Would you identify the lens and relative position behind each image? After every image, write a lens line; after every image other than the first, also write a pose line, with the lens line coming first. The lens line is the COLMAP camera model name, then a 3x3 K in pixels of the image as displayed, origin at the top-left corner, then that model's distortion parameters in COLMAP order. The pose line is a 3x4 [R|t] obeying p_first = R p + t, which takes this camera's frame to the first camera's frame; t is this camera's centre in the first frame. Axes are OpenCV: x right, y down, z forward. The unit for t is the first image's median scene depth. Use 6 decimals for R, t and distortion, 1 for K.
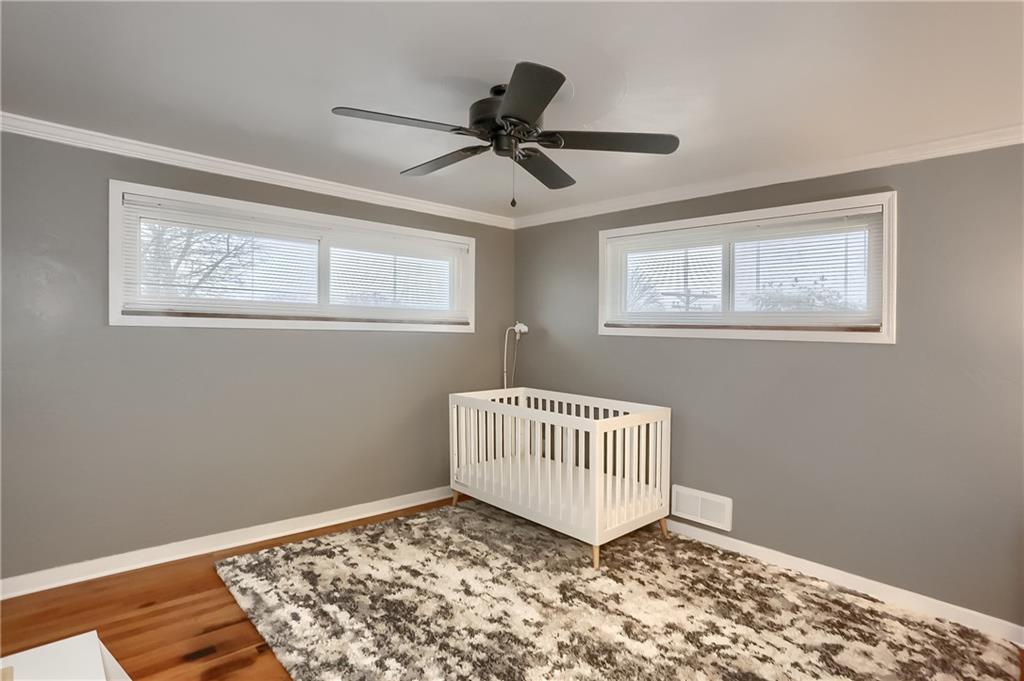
lens RADIAL K [[527.4, 0, 505.4], [0, 527.4, 327.3], [0, 0, 1]] dist [-0.041618, 0.010470]
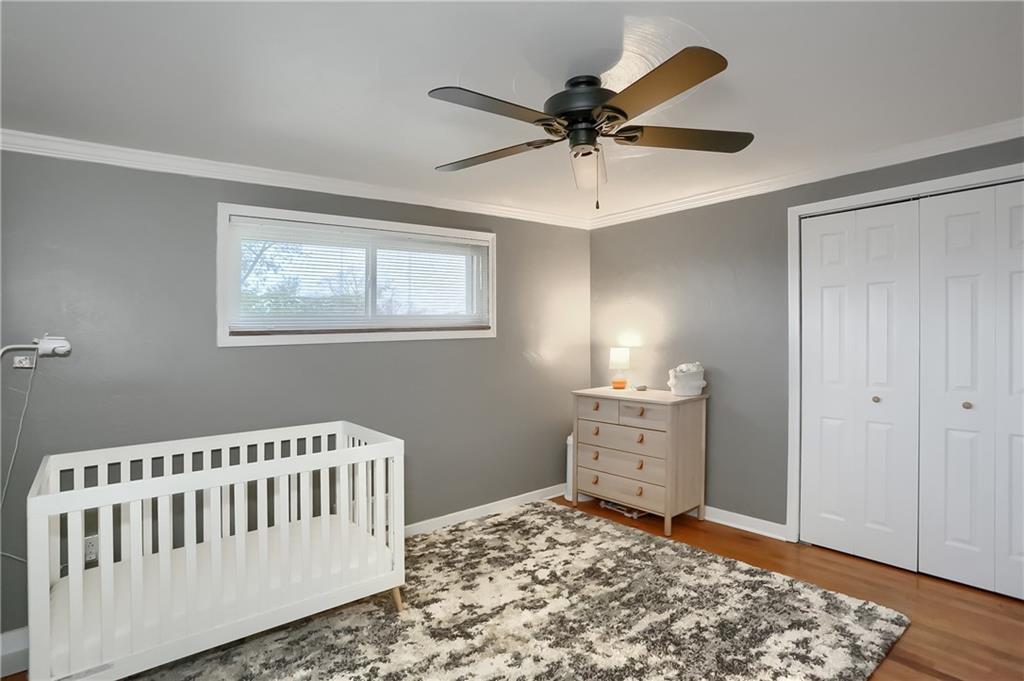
lens RADIAL K [[527.4, 0, 512.4], [0, 527.4, 334.7], [0, 0, 1]] dist [-0.041618, 0.010470]
pose [[0.077167, -0.029825, 0.996572, -0.848510], [0.029253, 0.999190, 0.027638, -0.017642], [-0.996589, 0.027020, 0.077977, 0.950765]]
